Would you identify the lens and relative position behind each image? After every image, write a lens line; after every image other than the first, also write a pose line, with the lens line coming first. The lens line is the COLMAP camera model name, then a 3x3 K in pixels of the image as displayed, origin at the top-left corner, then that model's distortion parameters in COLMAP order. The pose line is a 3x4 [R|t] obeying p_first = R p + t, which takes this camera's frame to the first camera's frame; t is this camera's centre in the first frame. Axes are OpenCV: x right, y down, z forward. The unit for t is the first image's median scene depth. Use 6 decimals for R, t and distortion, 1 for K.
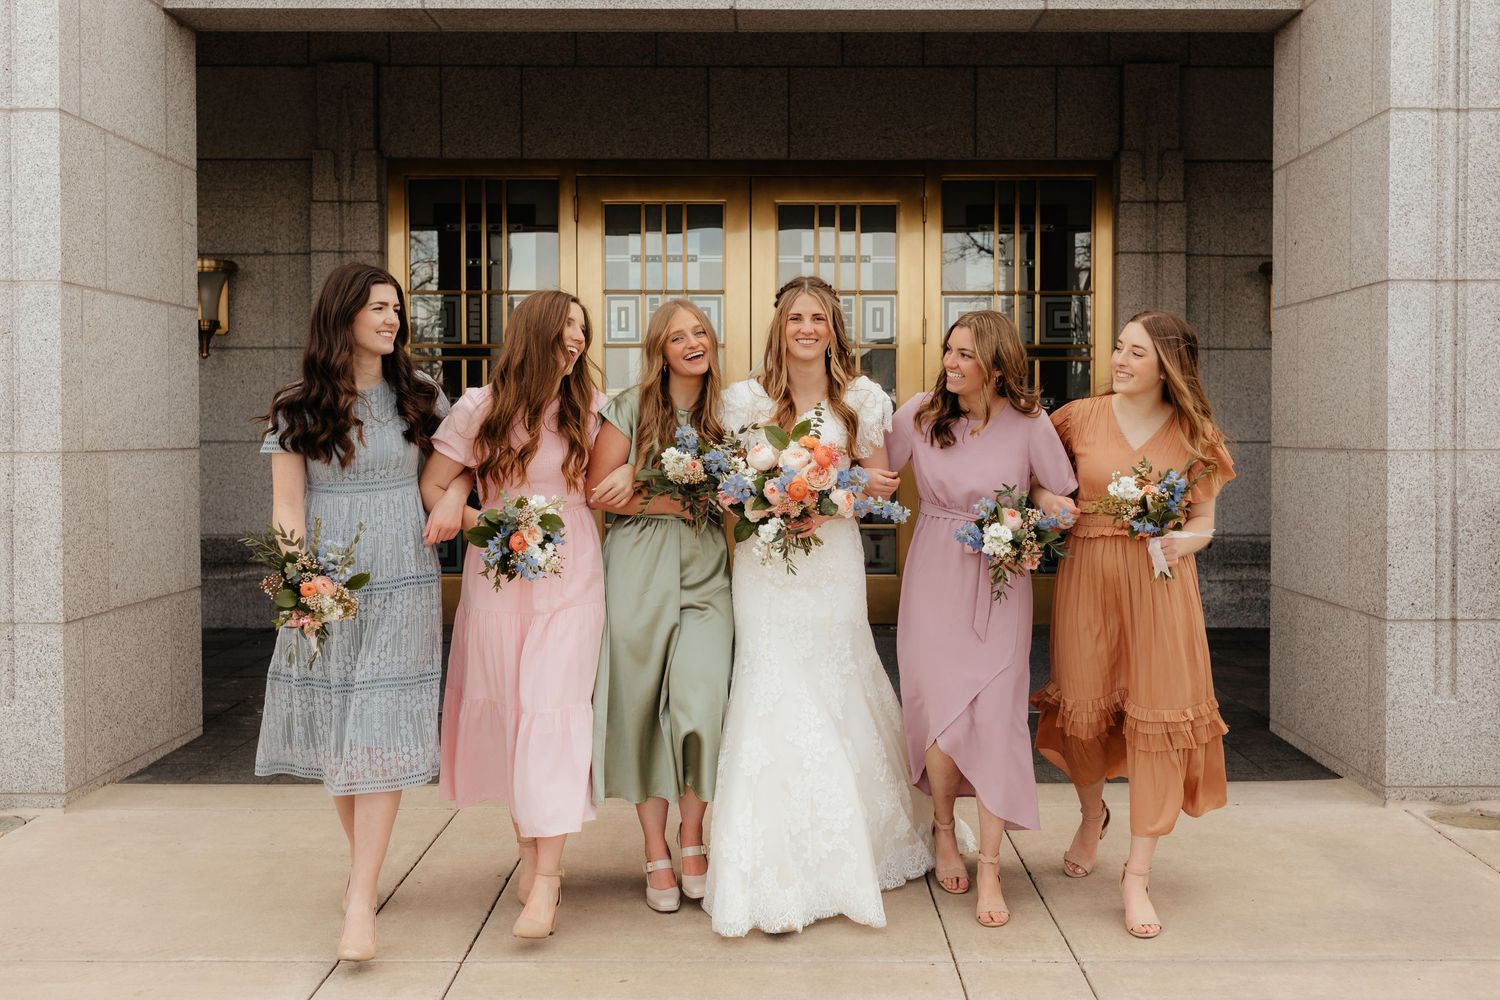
lens RADIAL K [[1509.7, 0, 791.7], [0, 1509.7, 462.6], [0, 0, 1]] dist [0.014364, -0.006389]
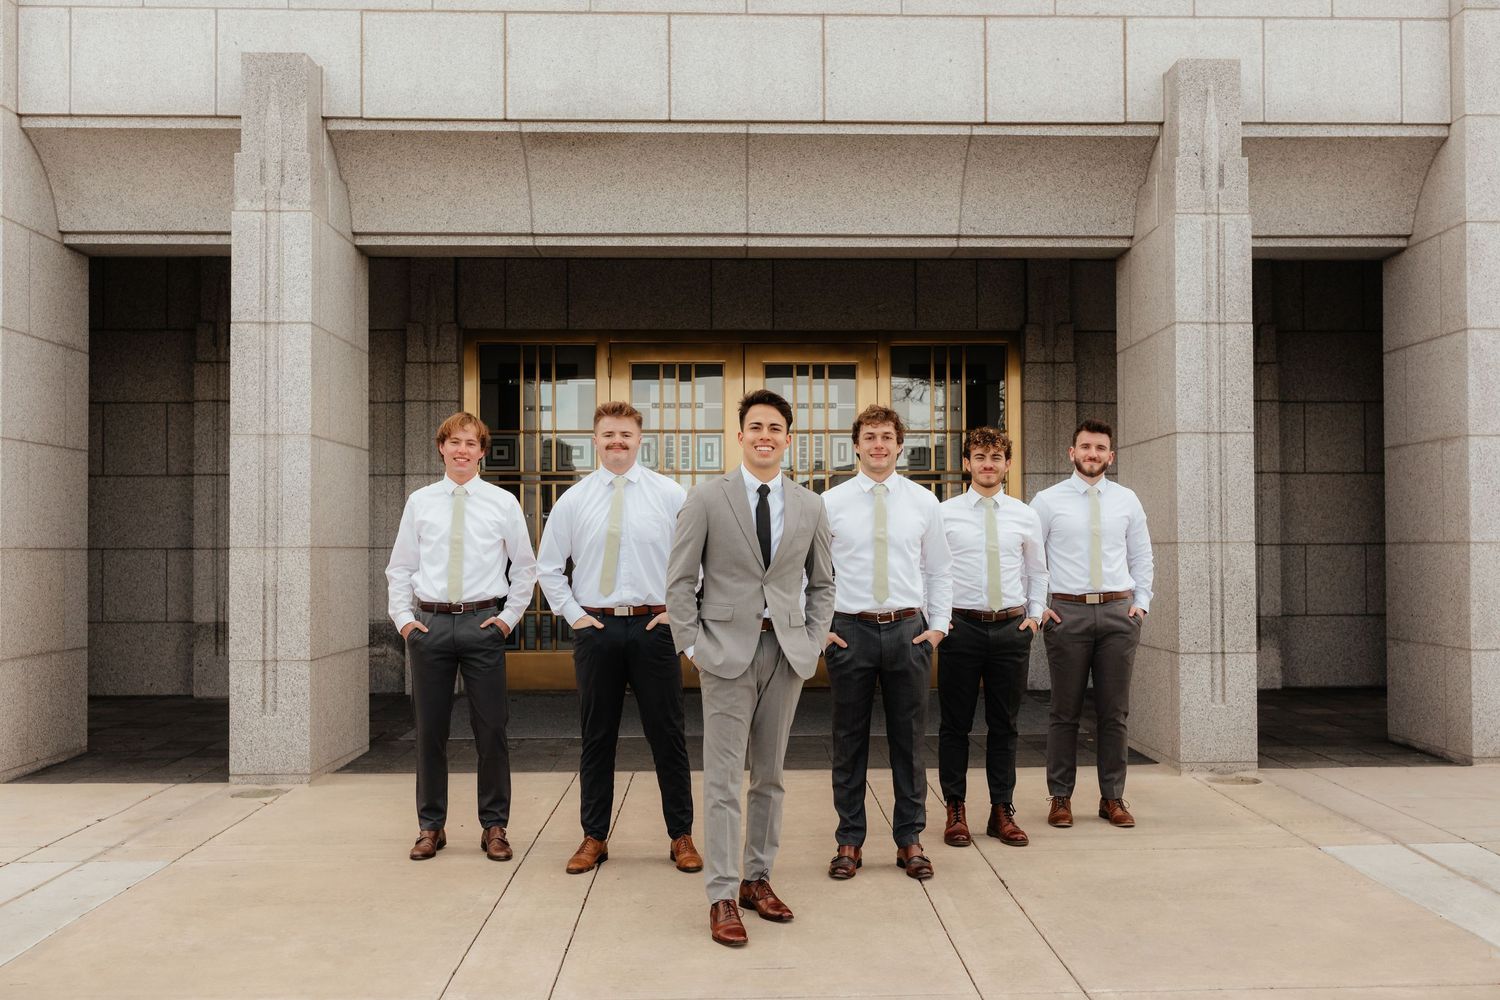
lens RADIAL K [[1521.3, 0, 794.2], [0, 1521.3, 518.2], [0, 0, 1]] dist [0.019064, 0.008728]
pose [[0.999491, -0.003418, 0.031710, -0.039799], [0.004771, 0.999078, -0.042665, 0.027352], [-0.031535, 0.042794, 0.998586, -0.467246]]
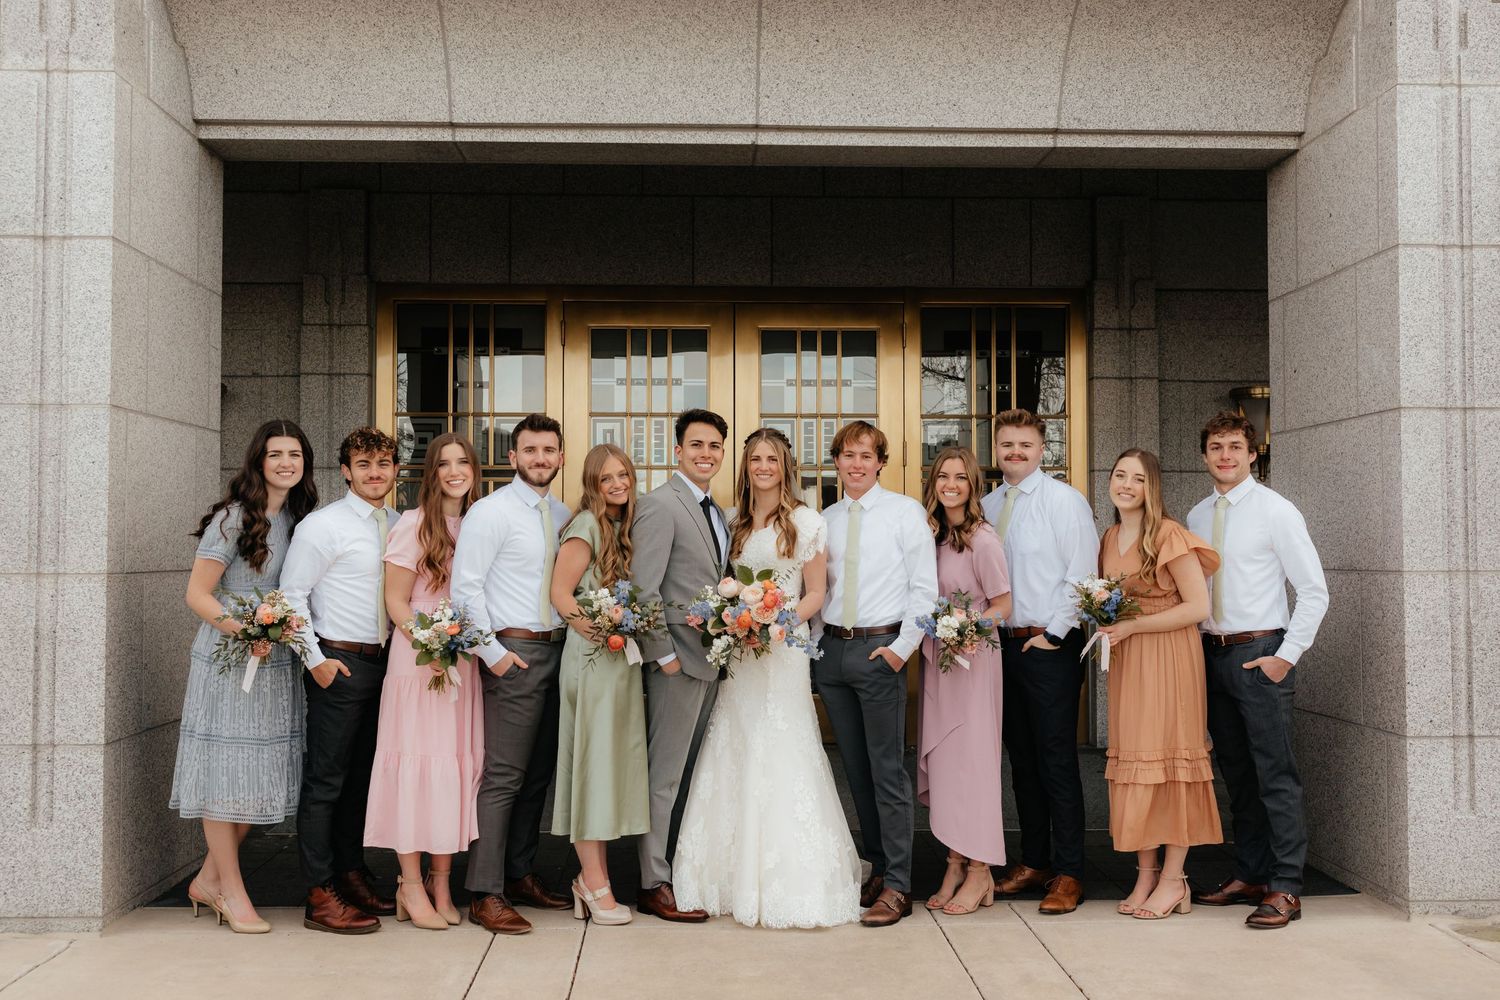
lens RADIAL K [[1506.4, 0, 750.0], [0, 1506.4, 500.0], [0, 0, 1]] dist [0.012713, -0.000618]
pose [[0.999503, 0.001299, 0.031495, -0.074281], [0.000407, 0.998536, -0.054098, -0.001086], [-0.031519, 0.054084, 0.998039, -0.016372]]
